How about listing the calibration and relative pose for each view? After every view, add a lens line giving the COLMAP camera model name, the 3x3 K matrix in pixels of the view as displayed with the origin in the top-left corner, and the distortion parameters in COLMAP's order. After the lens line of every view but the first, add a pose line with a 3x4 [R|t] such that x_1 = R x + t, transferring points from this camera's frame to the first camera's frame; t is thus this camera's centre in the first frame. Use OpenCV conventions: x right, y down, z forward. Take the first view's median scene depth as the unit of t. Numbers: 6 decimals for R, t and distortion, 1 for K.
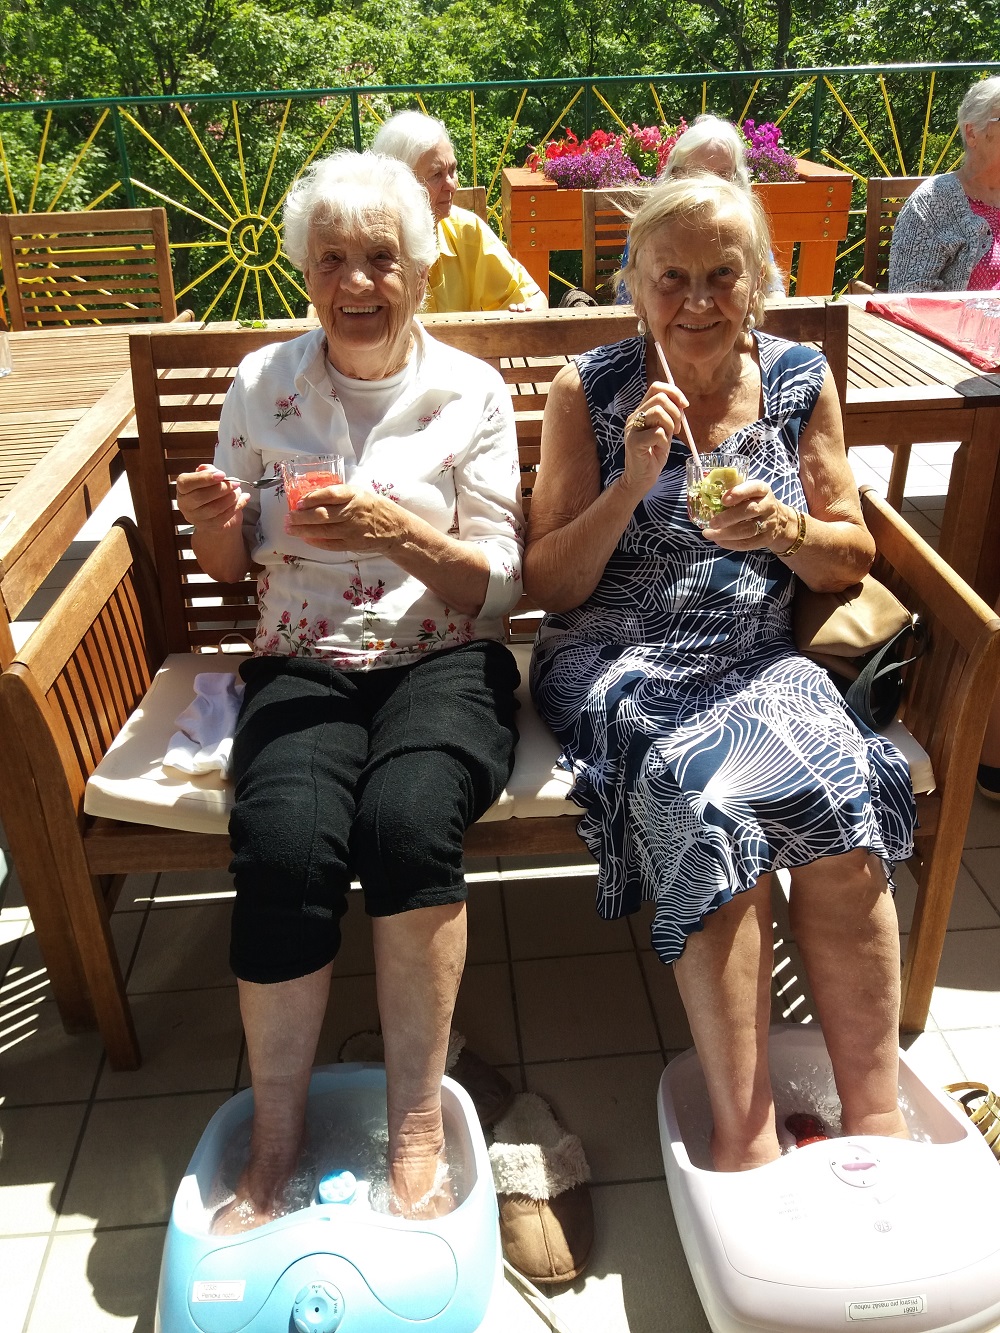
lens RADIAL K [[1098.0, 0, 500.0], [0, 1098.0, 666.5], [0, 0, 1]] dist [0.072251, -0.104019]
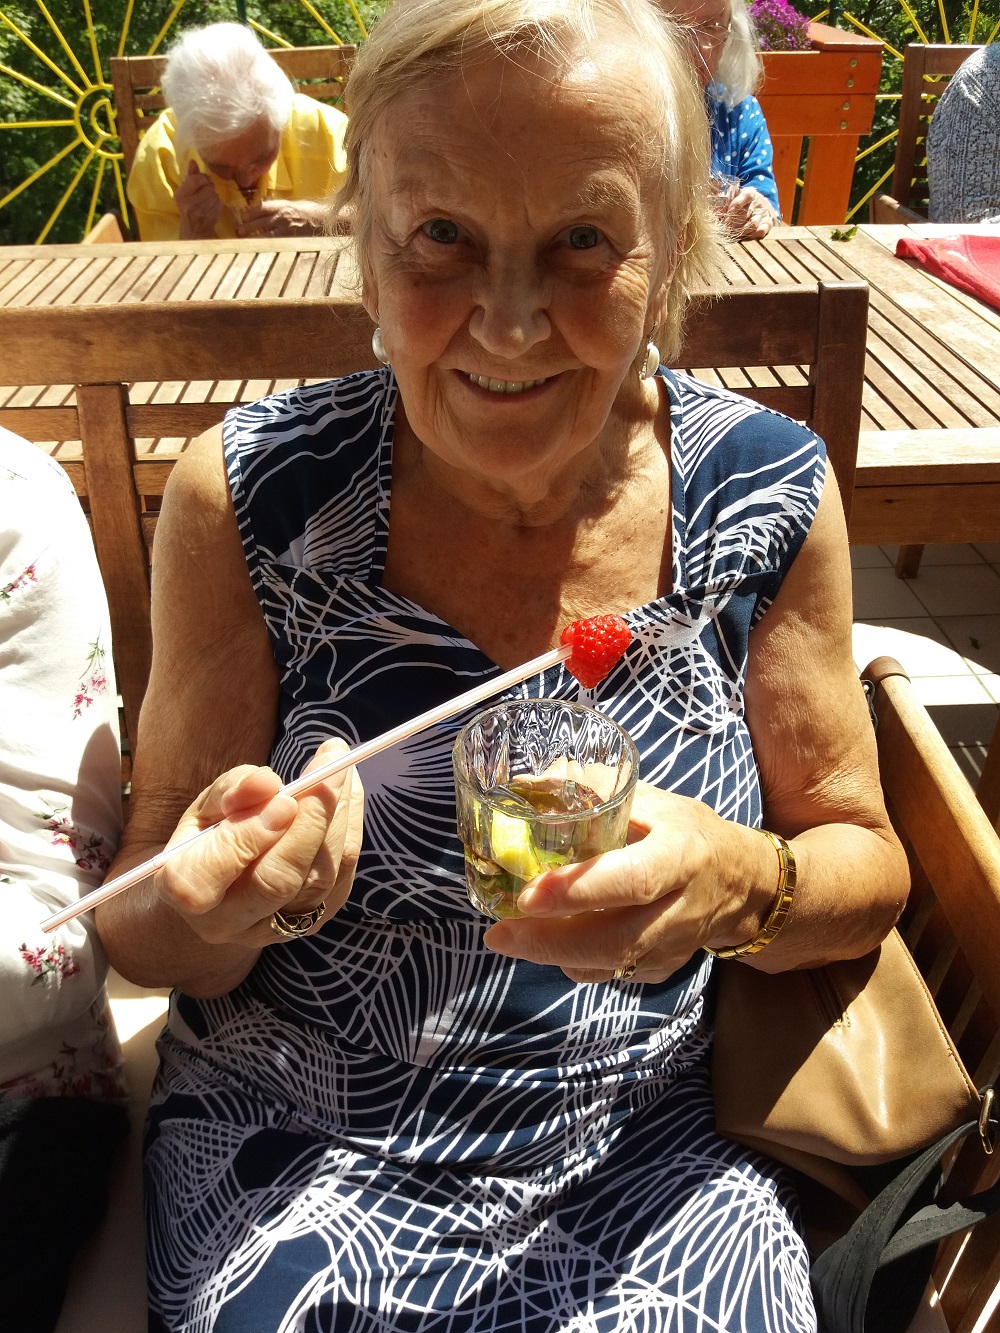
lens RADIAL K [[1098.0, 0, 500.0], [0, 1098.0, 666.5], [0, 0, 1]] dist [0.072251, -0.104019]
pose [[0.999779, 0.020969, -0.001237, 0.168274], [-0.020782, 0.995982, 0.087111, -0.211780], [0.003059, -0.087066, 0.996198, 0.535854]]
